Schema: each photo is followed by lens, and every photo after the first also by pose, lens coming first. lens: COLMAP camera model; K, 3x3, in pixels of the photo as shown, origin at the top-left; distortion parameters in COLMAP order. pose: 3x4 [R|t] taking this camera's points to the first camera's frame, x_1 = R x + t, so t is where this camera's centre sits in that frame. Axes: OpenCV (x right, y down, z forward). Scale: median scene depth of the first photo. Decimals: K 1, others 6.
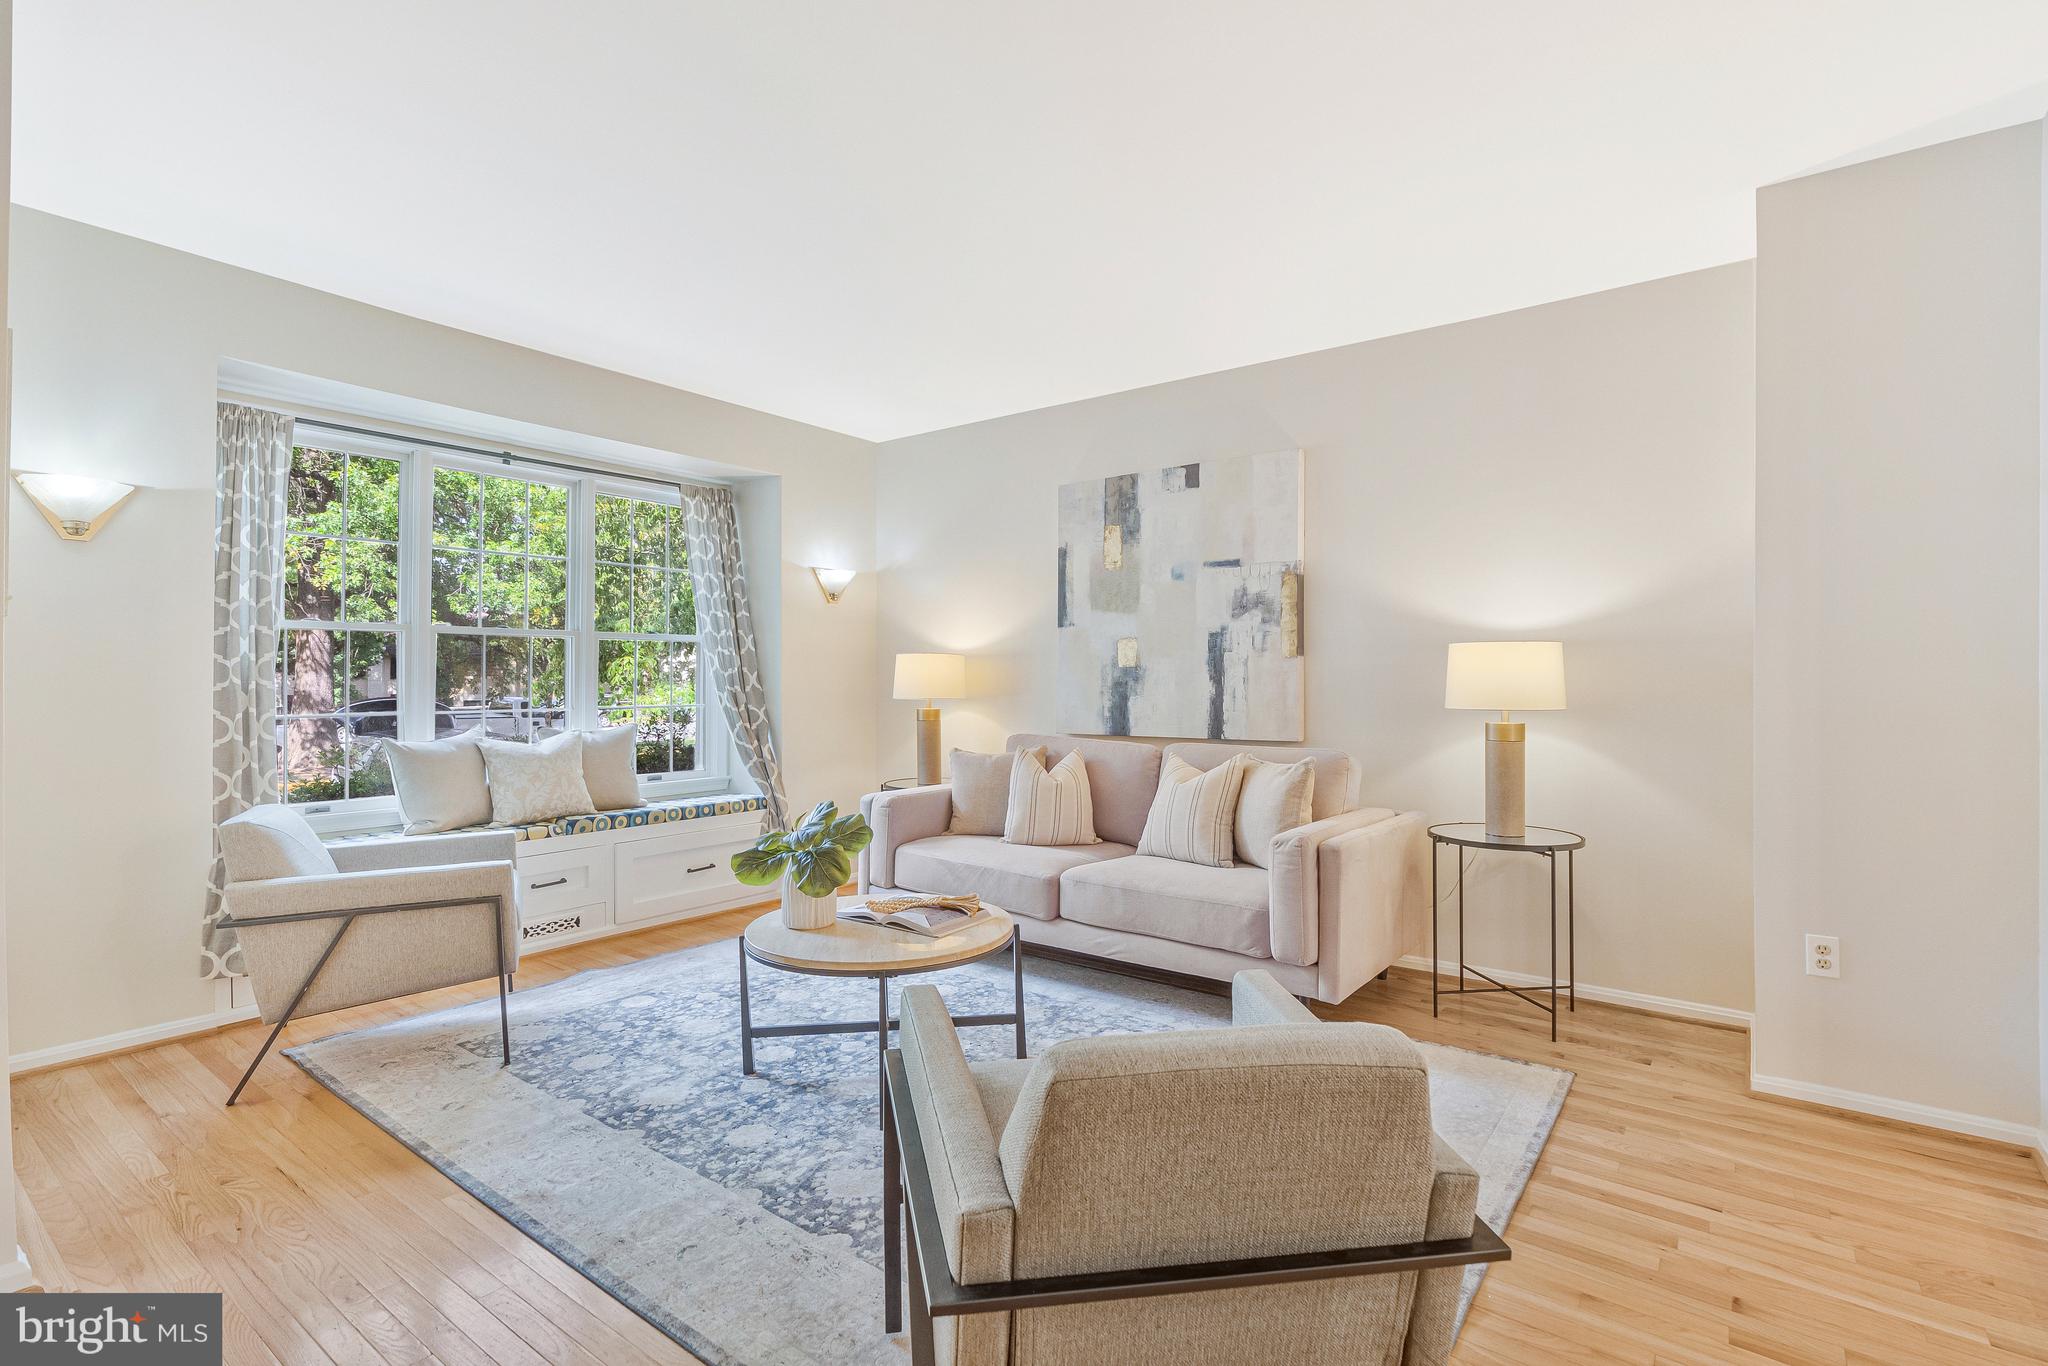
lens RADIAL K [[959.8, 0, 1035.1], [0, 959.8, 672.2], [0, 0, 1]] dist [-0.010539, 0.002240]
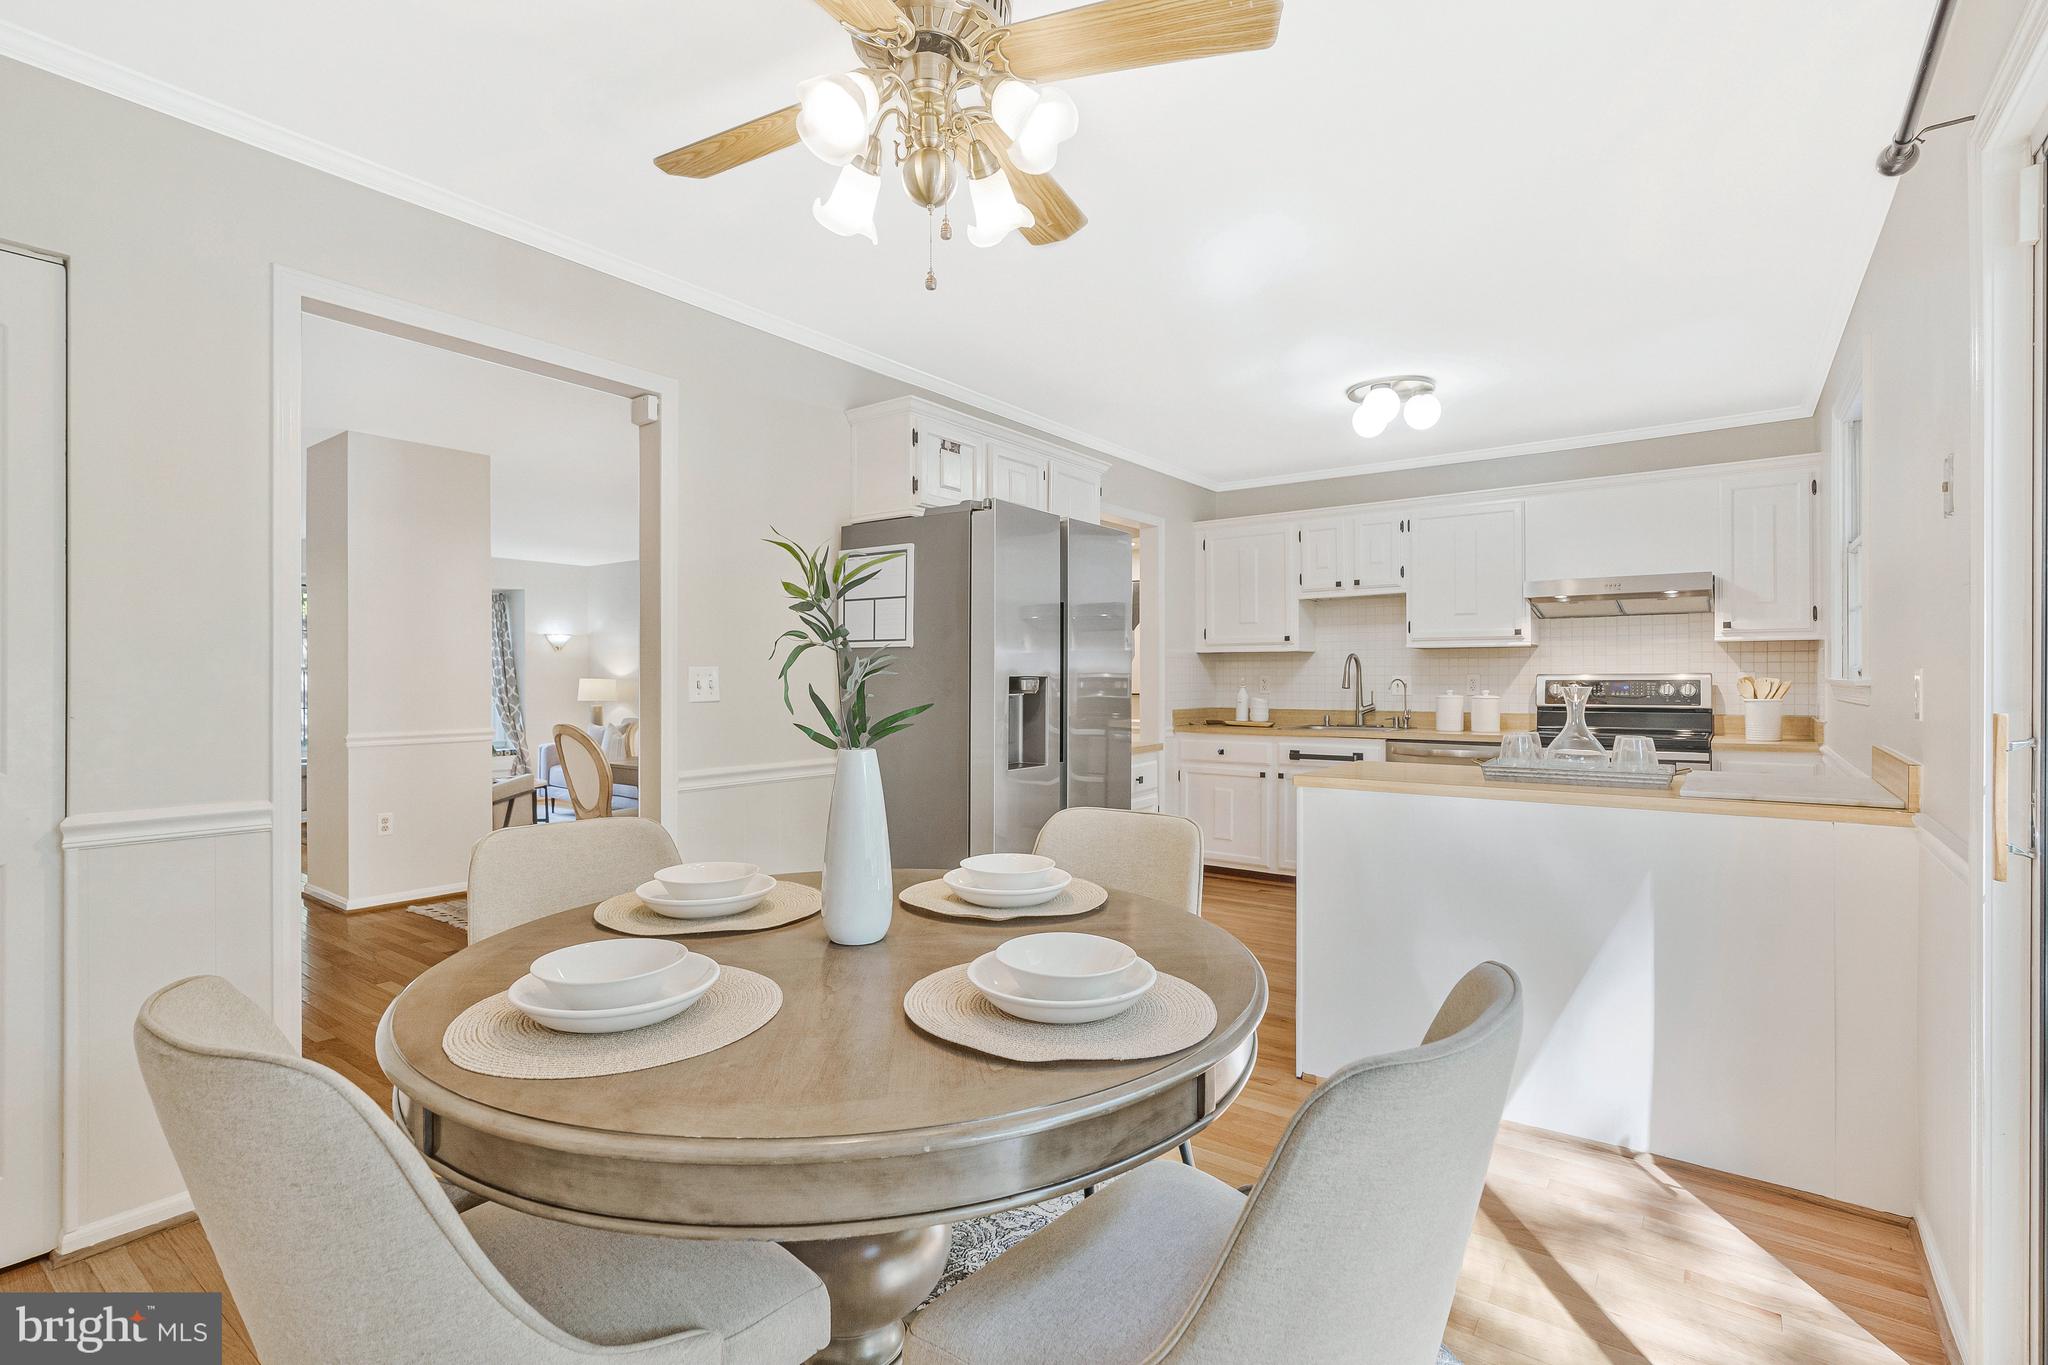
lens RADIAL K [[959.8, 0, 1022.9], [0, 959.8, 669.7], [0, 0, 1]] dist [-0.010539, 0.002240]
pose [[0.999963, 0.002043, -0.008394, 0.971328], [-0.002041, 0.999998, 0.000256, -0.048600], [0.008394, -0.000239, 0.999965, -1.214823]]
